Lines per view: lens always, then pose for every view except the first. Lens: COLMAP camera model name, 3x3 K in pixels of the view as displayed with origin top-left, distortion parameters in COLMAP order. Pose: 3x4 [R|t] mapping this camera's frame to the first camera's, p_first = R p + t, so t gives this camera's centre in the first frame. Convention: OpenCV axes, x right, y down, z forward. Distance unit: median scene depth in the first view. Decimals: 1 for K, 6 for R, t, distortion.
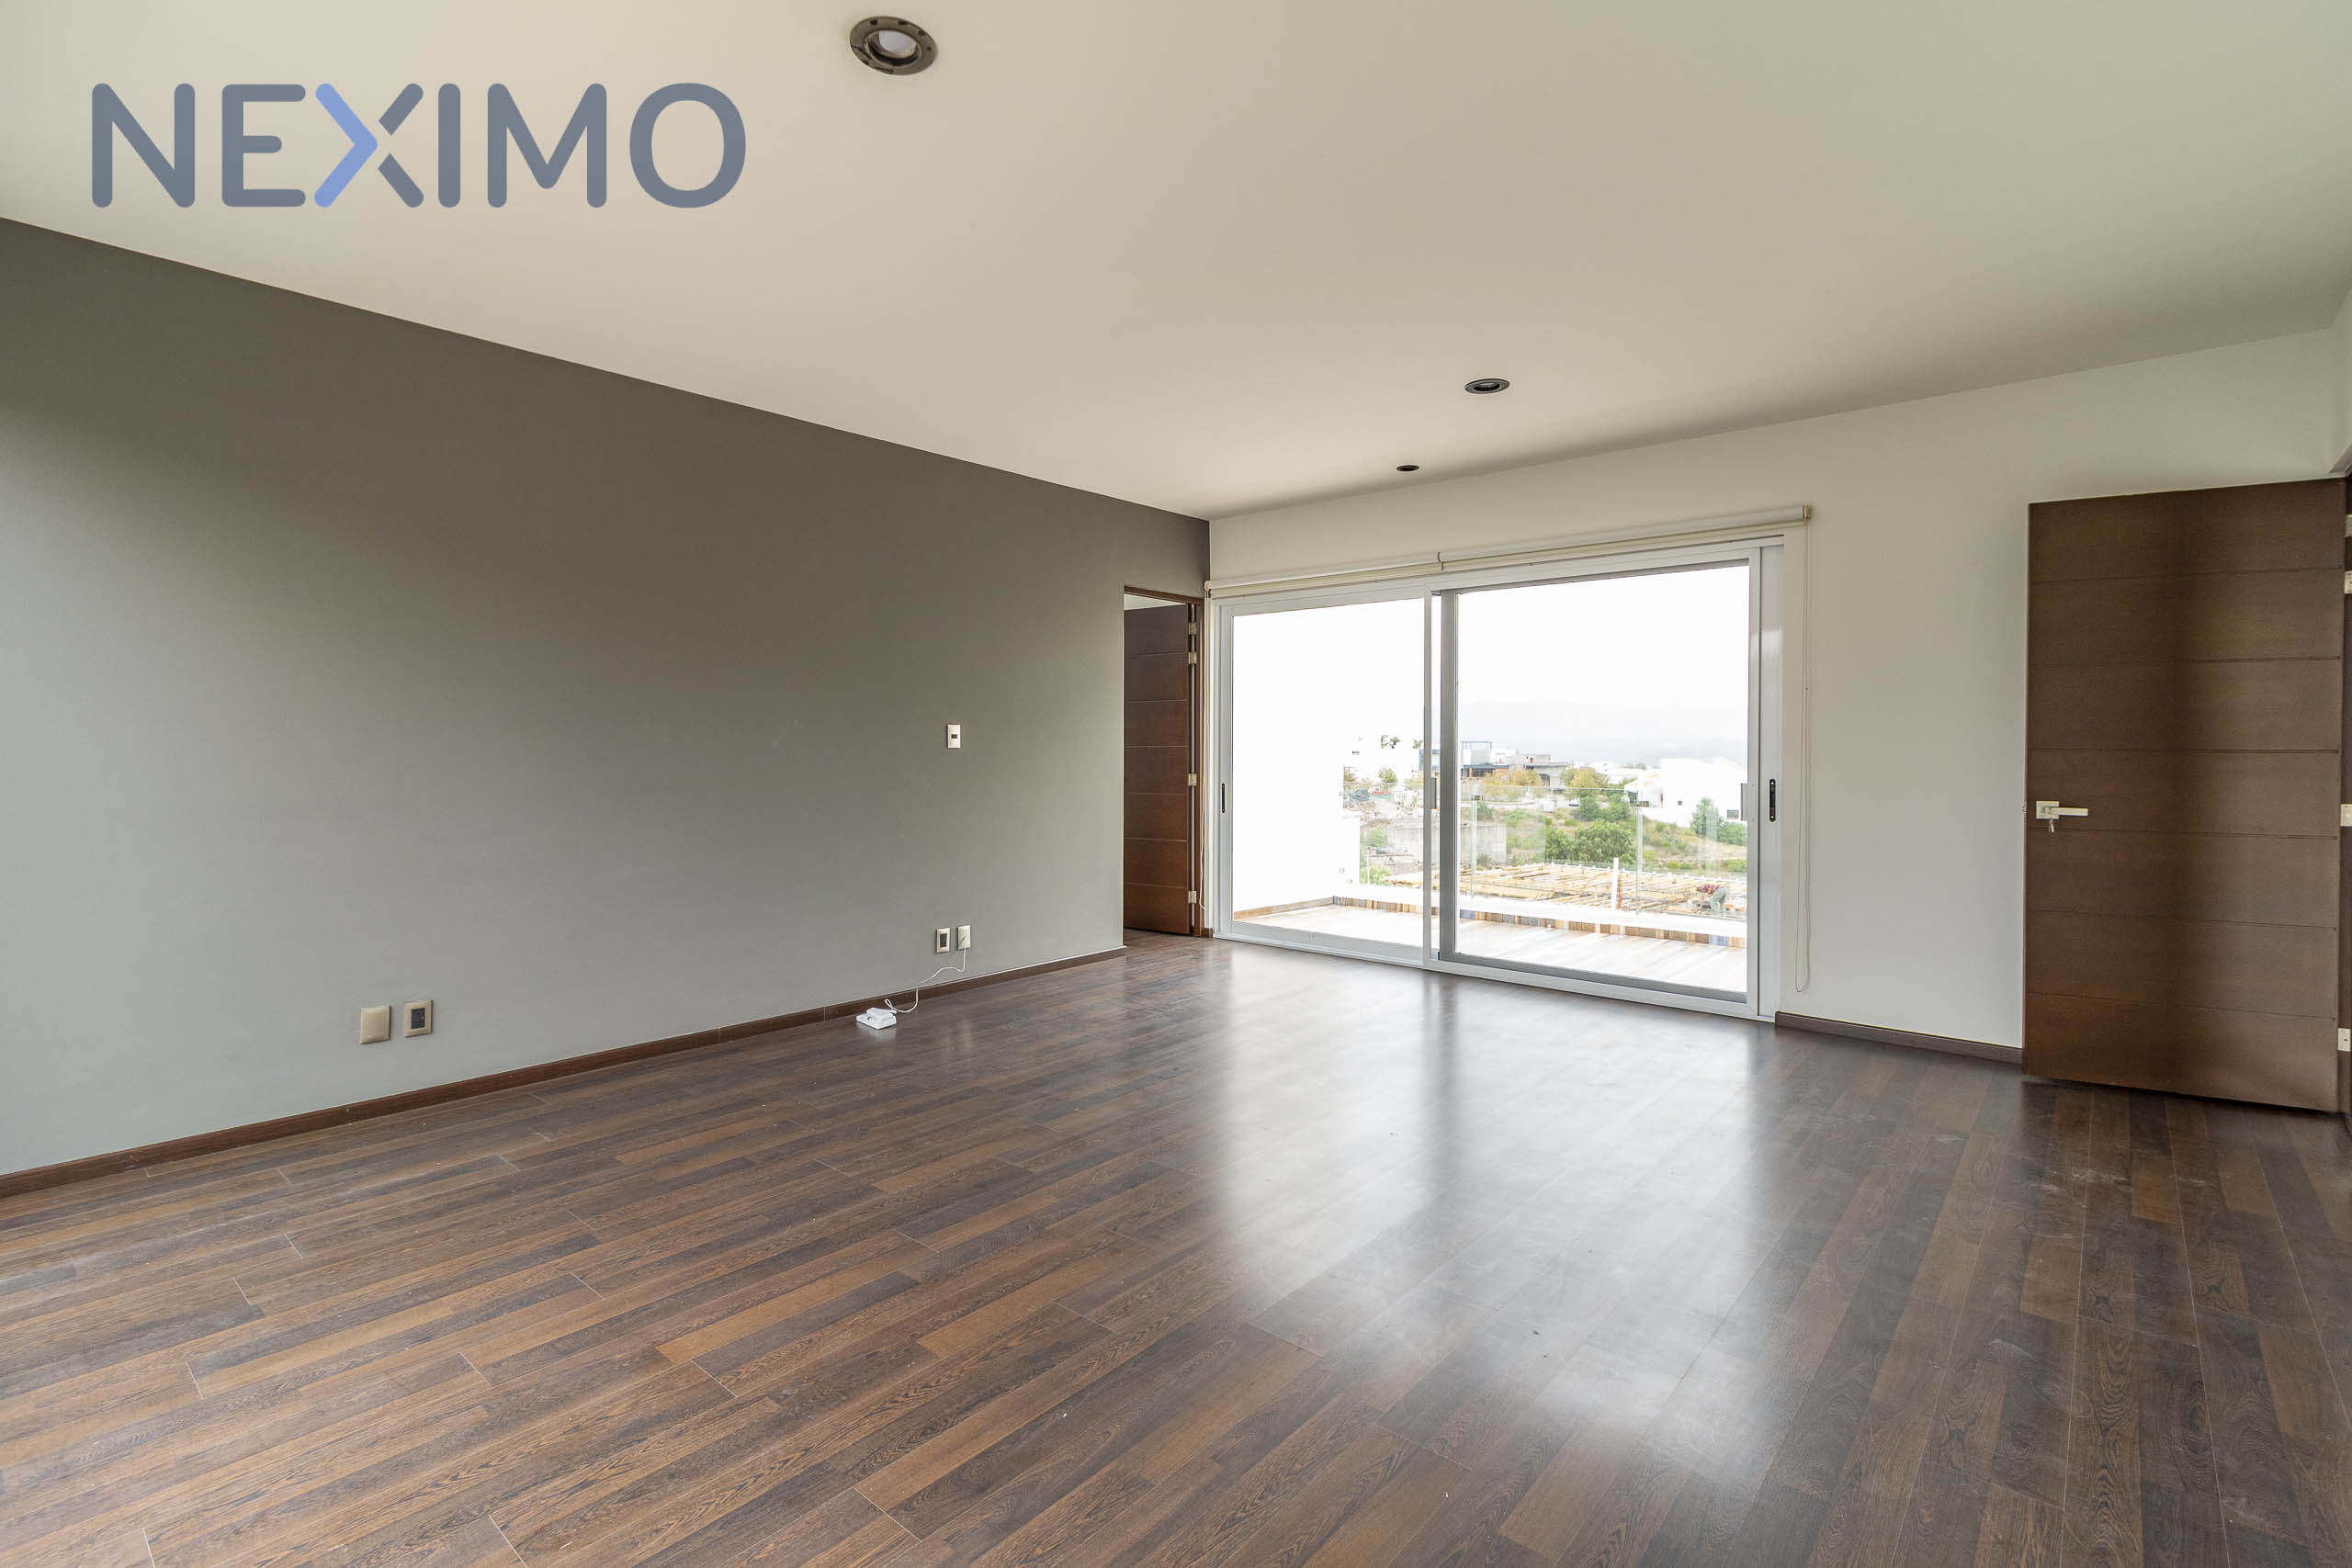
lens RADIAL K [[1084.3, 0, 1174.0], [0, 1084.3, 760.0], [0, 0, 1]] dist [0.009912, -0.001860]
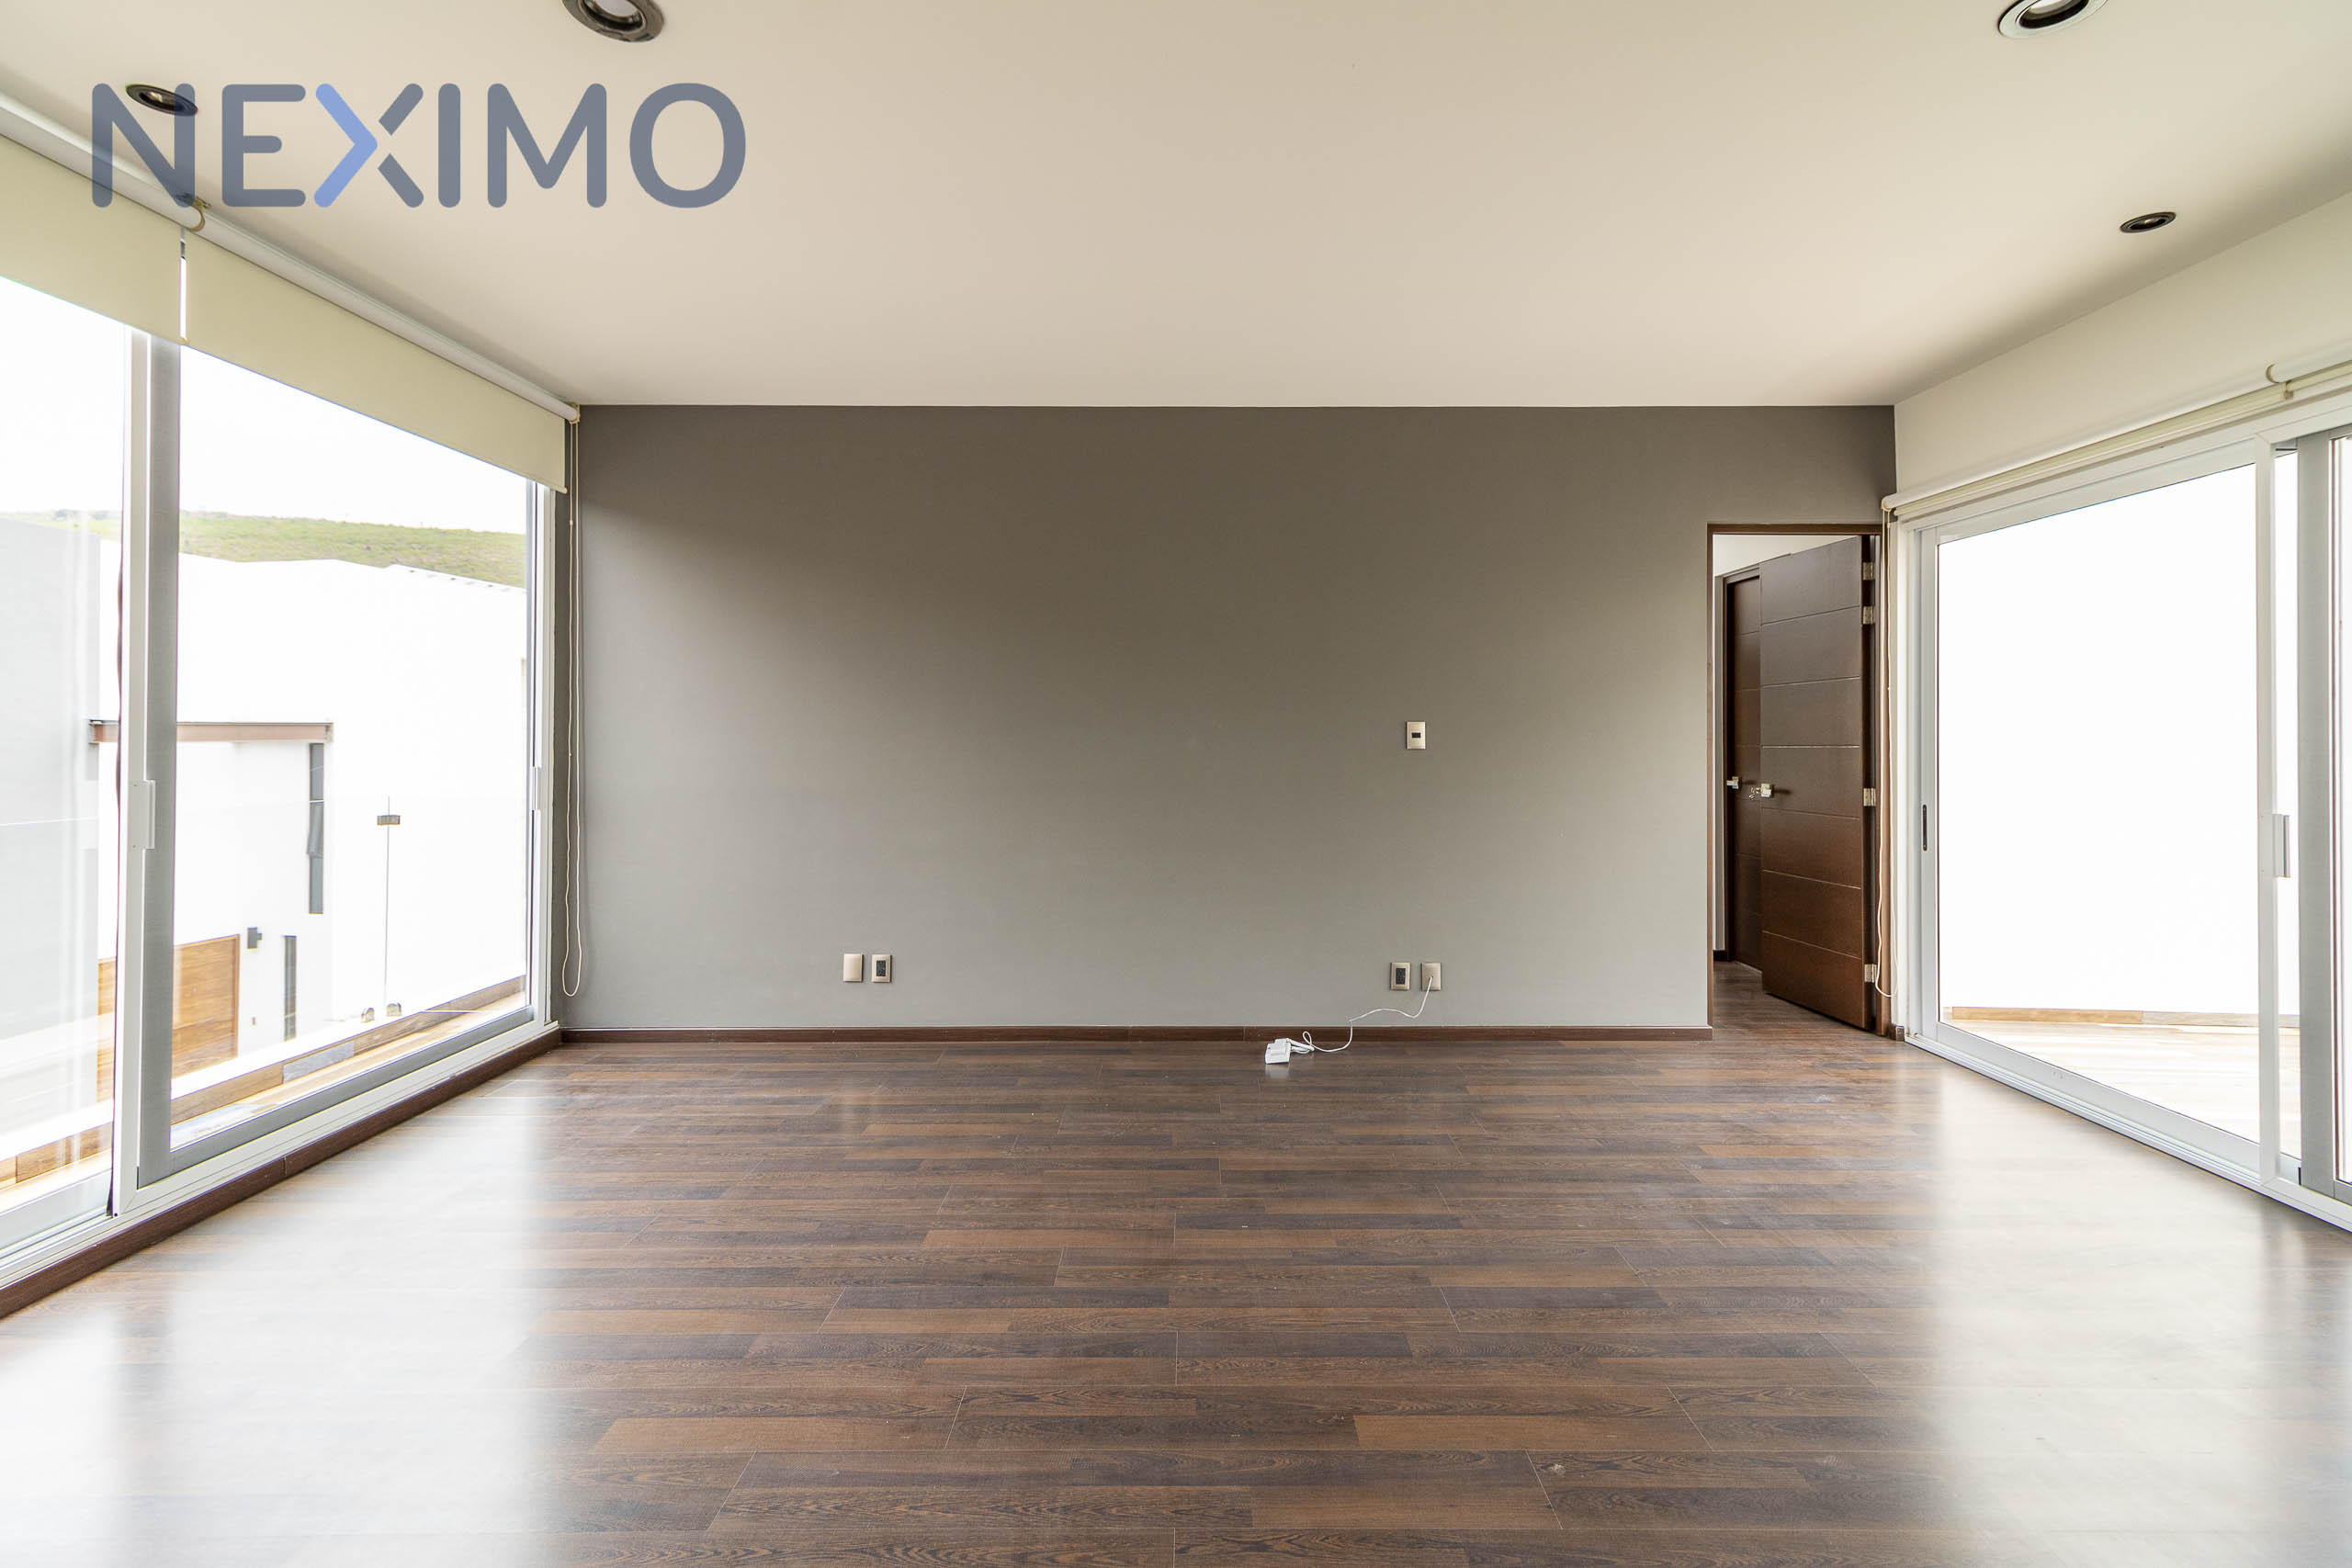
lens RADIAL K [[1084.3, 0, 1186.5], [0, 1084.3, 739.5], [0, 0, 1]] dist [0.009912, -0.001860]
pose [[0.658982, 0.002797, -0.752154, 0.434006], [-0.010199, 0.999934, -0.005217, -0.016942], [0.752090, 0.011109, 0.658967, 0.433371]]
